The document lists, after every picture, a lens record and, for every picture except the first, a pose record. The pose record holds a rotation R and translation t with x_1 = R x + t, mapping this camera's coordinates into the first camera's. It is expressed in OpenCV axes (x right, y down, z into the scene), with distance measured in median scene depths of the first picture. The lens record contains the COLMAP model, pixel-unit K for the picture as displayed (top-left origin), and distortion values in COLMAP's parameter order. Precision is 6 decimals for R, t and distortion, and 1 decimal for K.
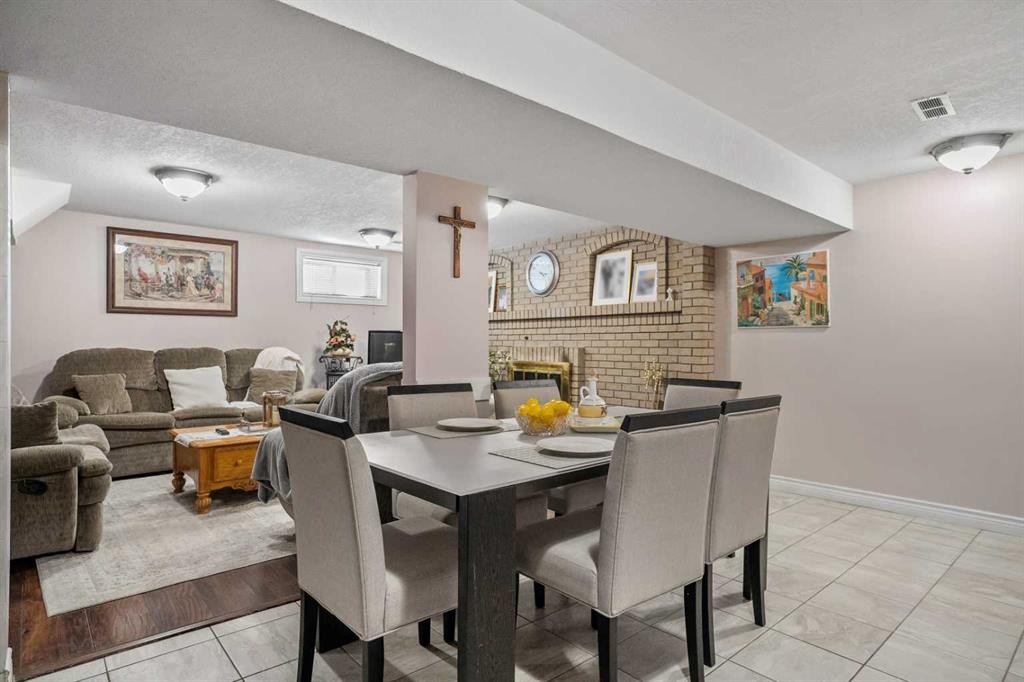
lens RADIAL K [[560.0, 0, 497.0], [0, 560.0, 338.0], [0, 0, 1]] dist [0.001344, 0.047333]
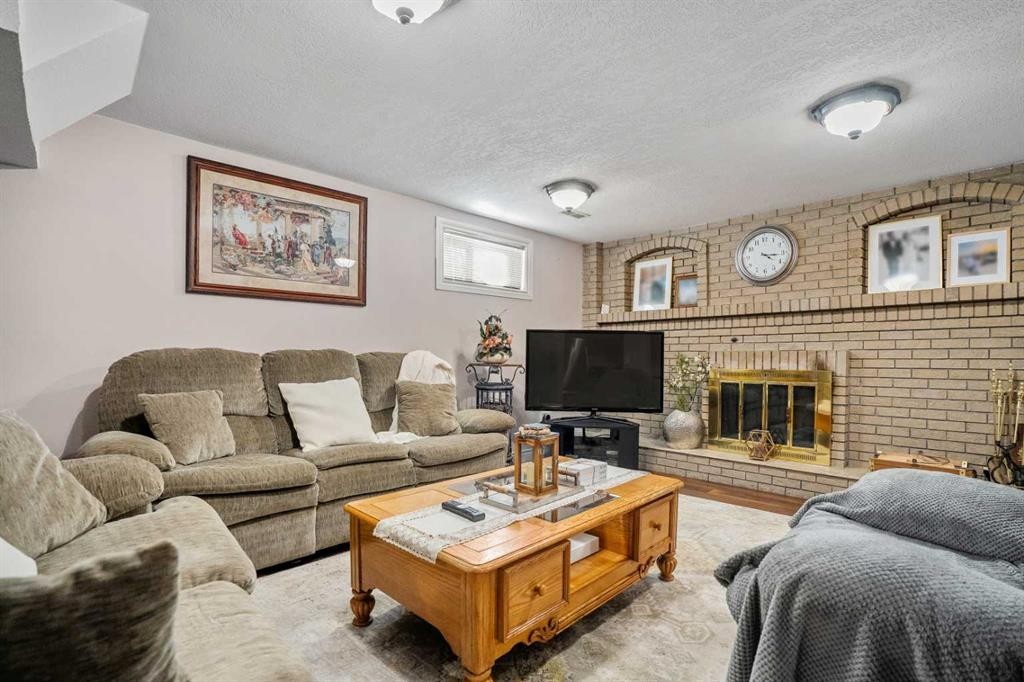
lens RADIAL K [[489.1, 0, 528.2], [0, 489.1, 351.8], [0, 0, 1]] dist [-0.013047, 0.000902]
pose [[0.996401, 0.000582, 0.084759, -0.337790], [-0.000522, 1.000000, -0.000730, 0.019953], [-0.084760, 0.000684, 0.996401, 0.409043]]
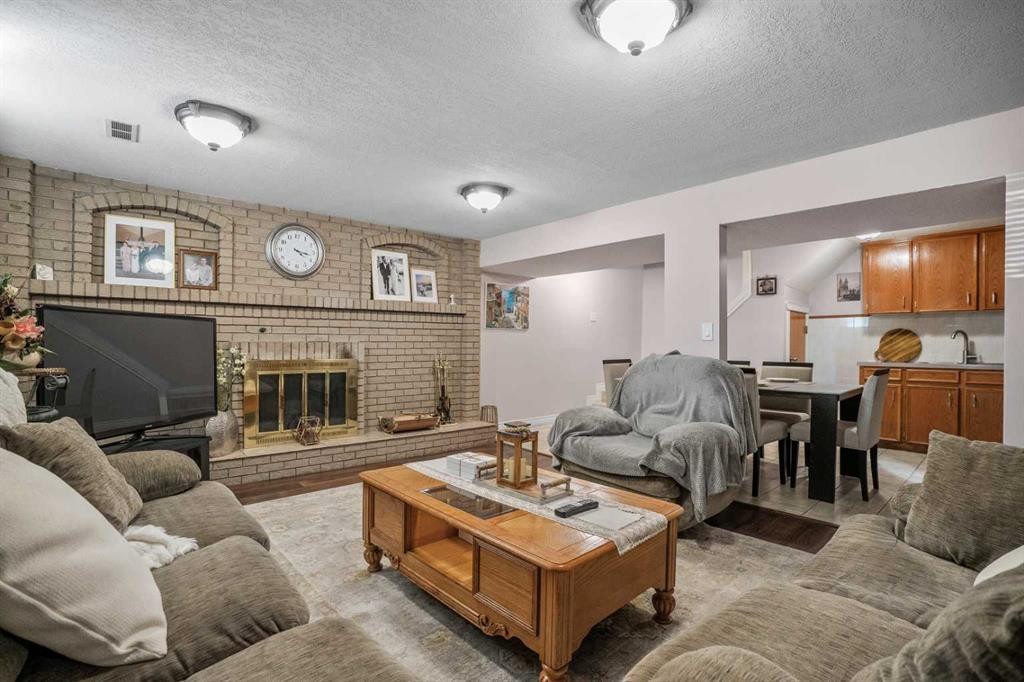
lens RADIAL K [[477.2, 0, 487.2], [0, 477.2, 338.1], [0, 0, 1]] dist [-0.000581, 0.000155]
pose [[0.034612, 0.017229, 0.999252, -0.672715], [-0.003996, 0.999846, -0.017101, 0.023664], [-0.999393, -0.003401, 0.034676, 0.789733]]
